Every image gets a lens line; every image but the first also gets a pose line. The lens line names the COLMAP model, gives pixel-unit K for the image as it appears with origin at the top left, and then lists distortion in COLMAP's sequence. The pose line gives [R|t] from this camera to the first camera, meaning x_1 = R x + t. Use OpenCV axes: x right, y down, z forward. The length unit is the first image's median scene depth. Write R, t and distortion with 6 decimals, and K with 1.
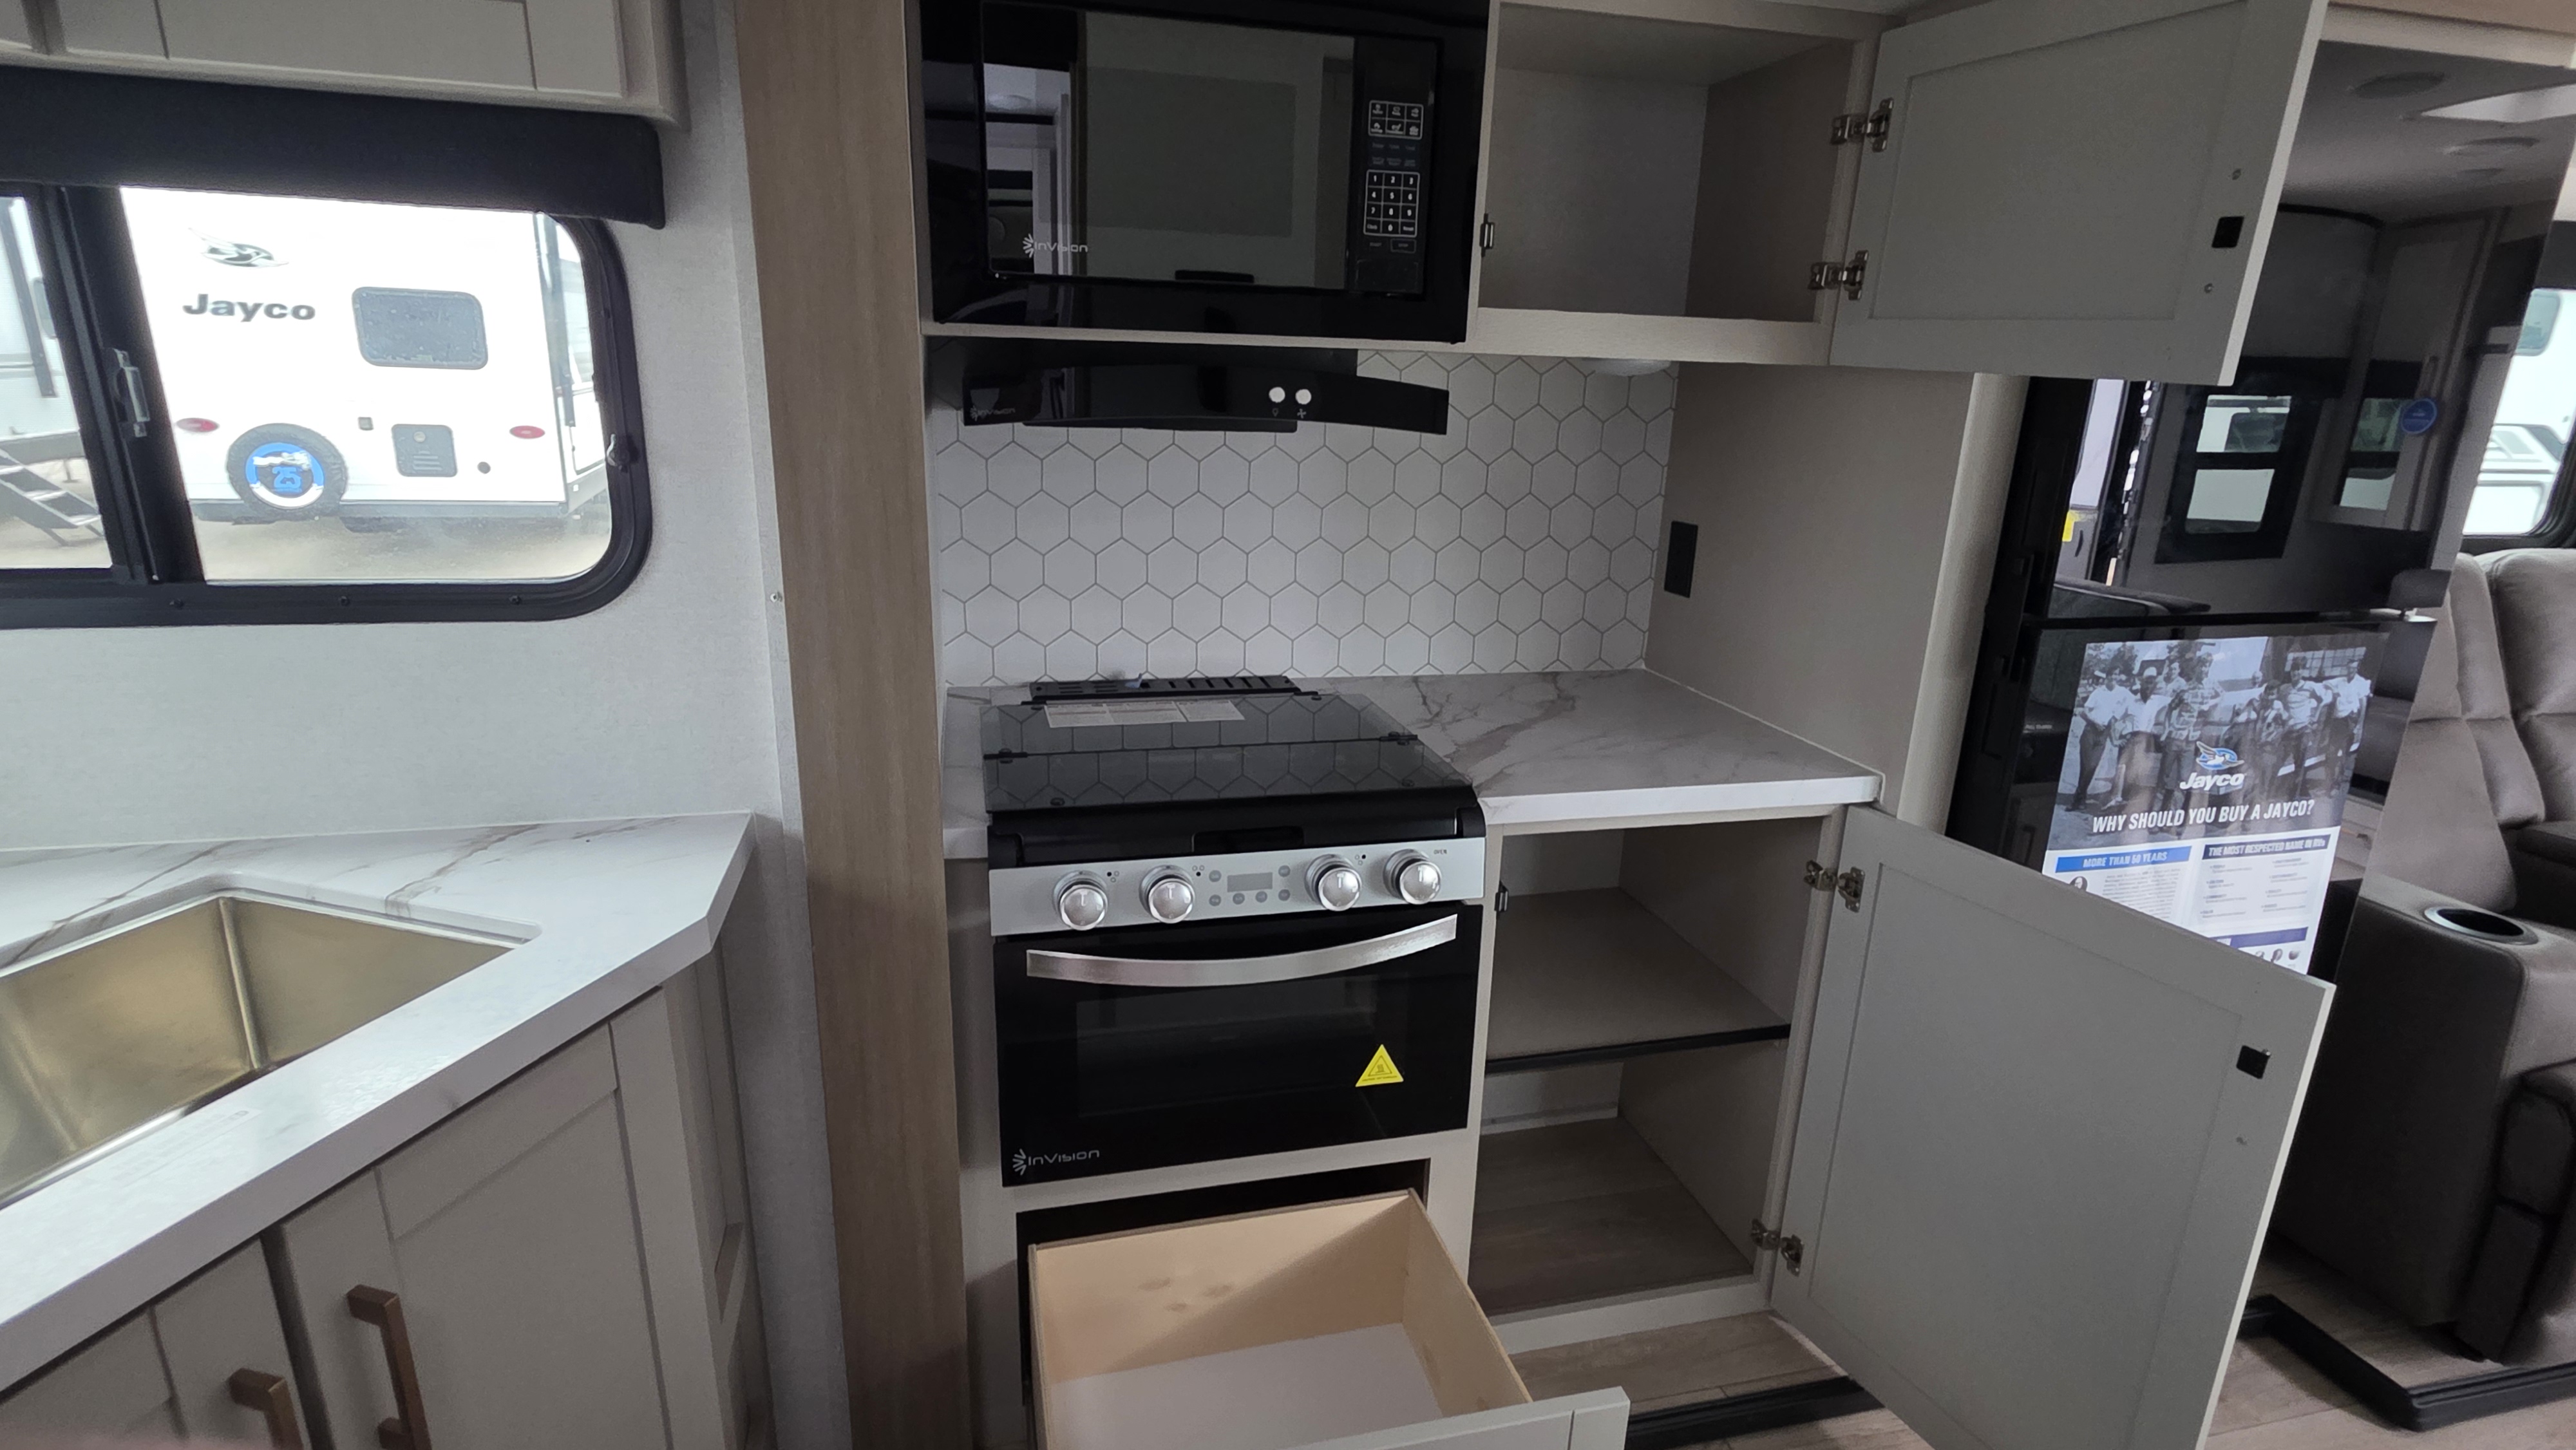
lens RADIAL K [[1248.2, 0, 1291.1], [0, 1248.2, 720.5], [0, 0, 1]] dist [0.001775, -0.000704]
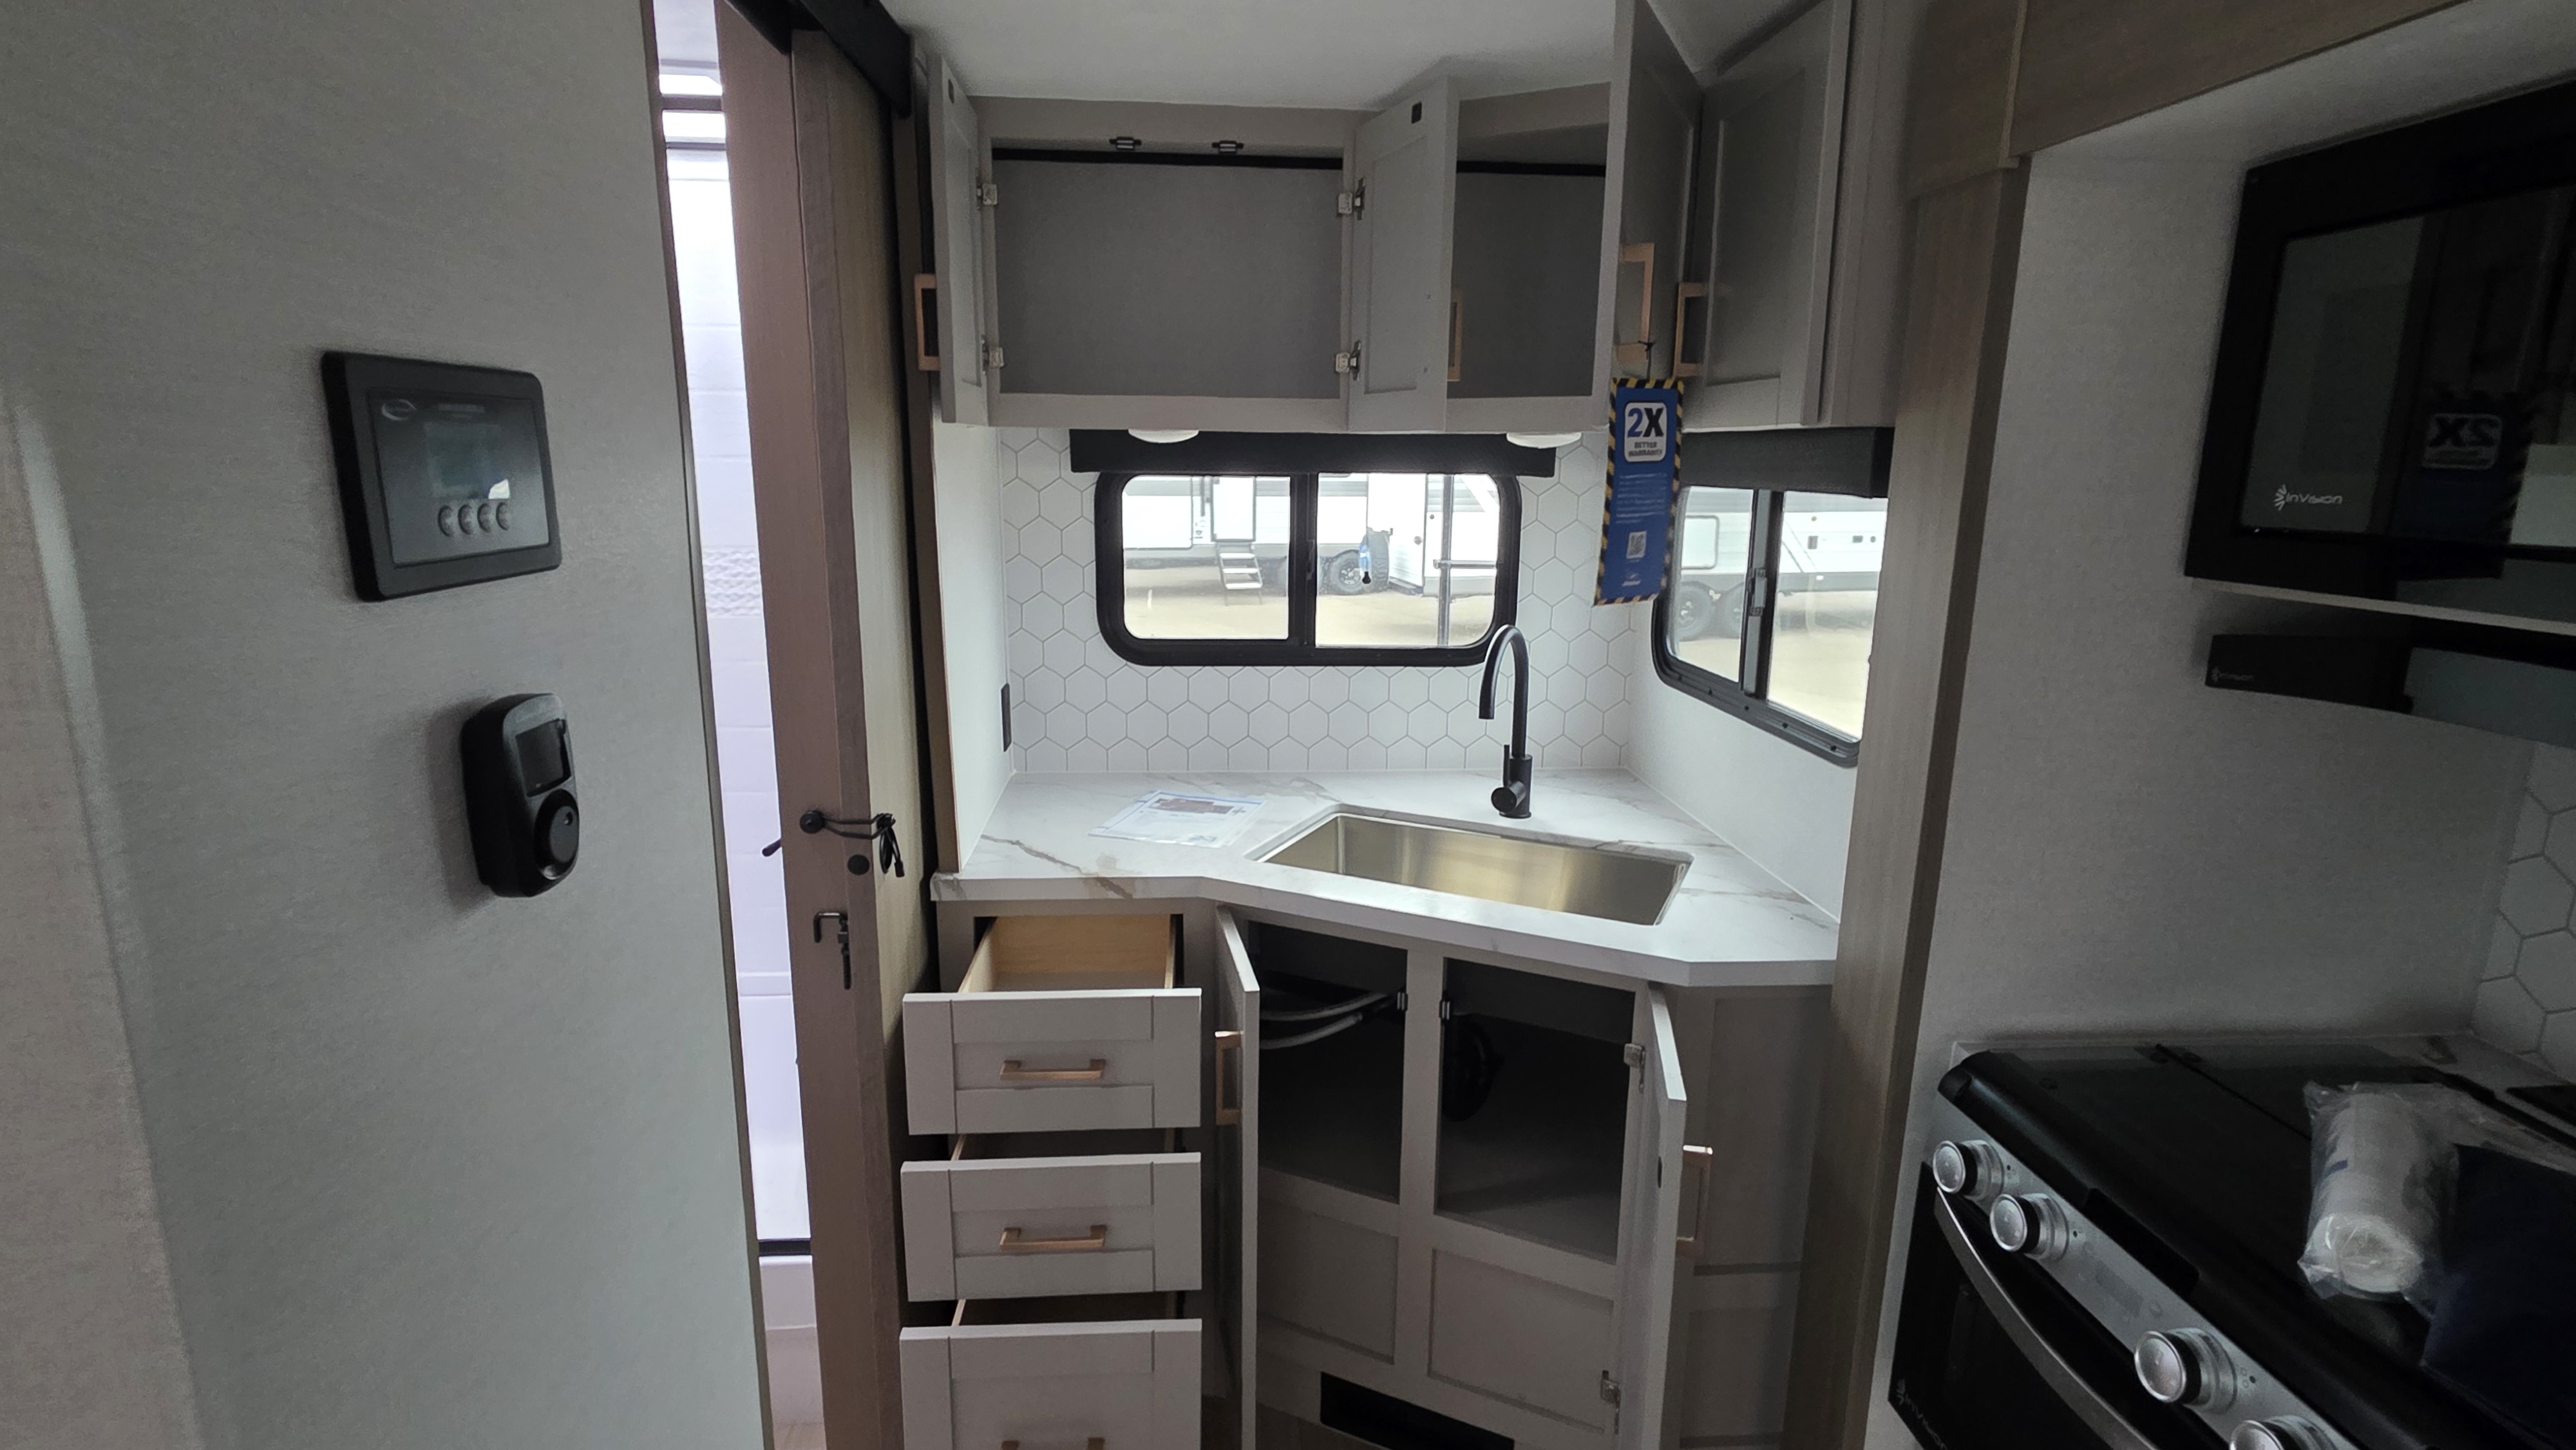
lens RADIAL K [[1247.9, 0, 1281.3], [0, 1247.9, 725.1], [0, 0, 1]] dist [0.000626, 0.000464]
pose [[-0.173184, 0.171167, -0.969902, 0.667763], [-0.292565, 0.931389, 0.216610, -0.187745], [0.940432, 0.321273, -0.111224, 0.427027]]
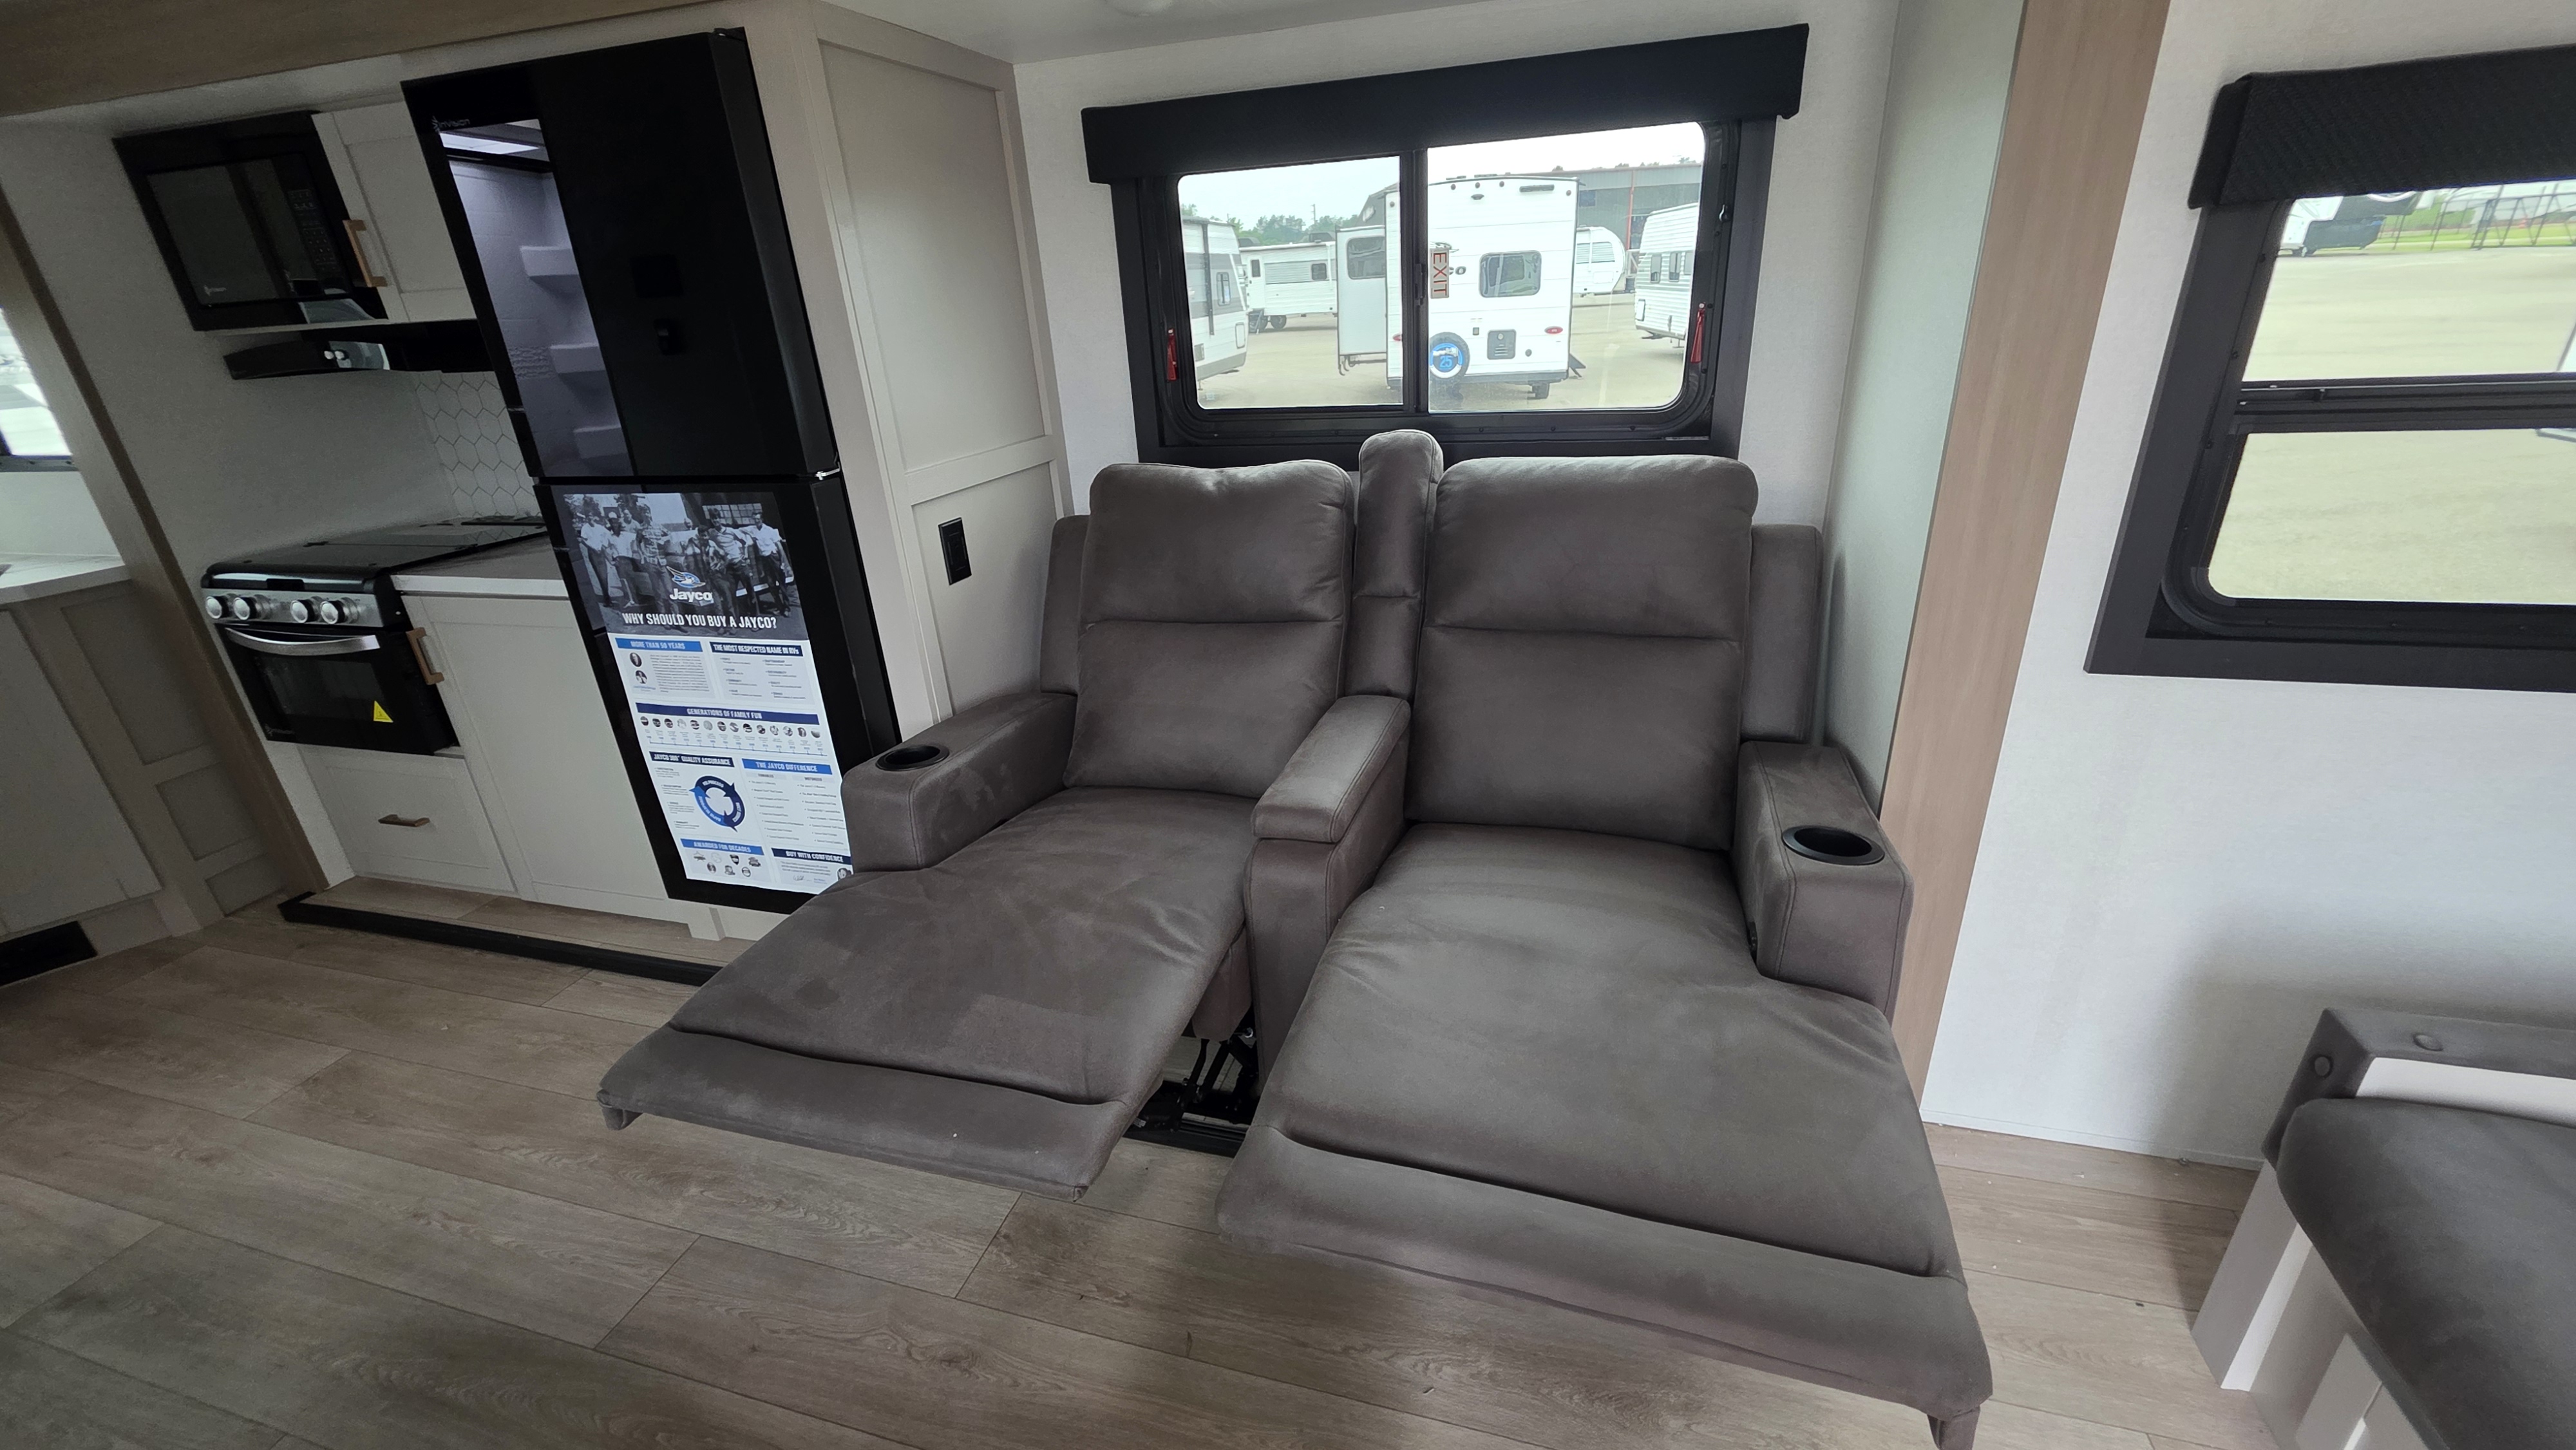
lens RADIAL K [[1035.7, 0, 1287.4], [0, 1035.7, 720.6], [0, 0, 1]] dist [0.003406, -0.000524]
pose [[0.858658, 0.121628, -0.497908, 1.972530], [-0.062594, 0.989049, 0.133658, -0.012251], [0.508712, -0.083600, 0.856868, 0.317977]]
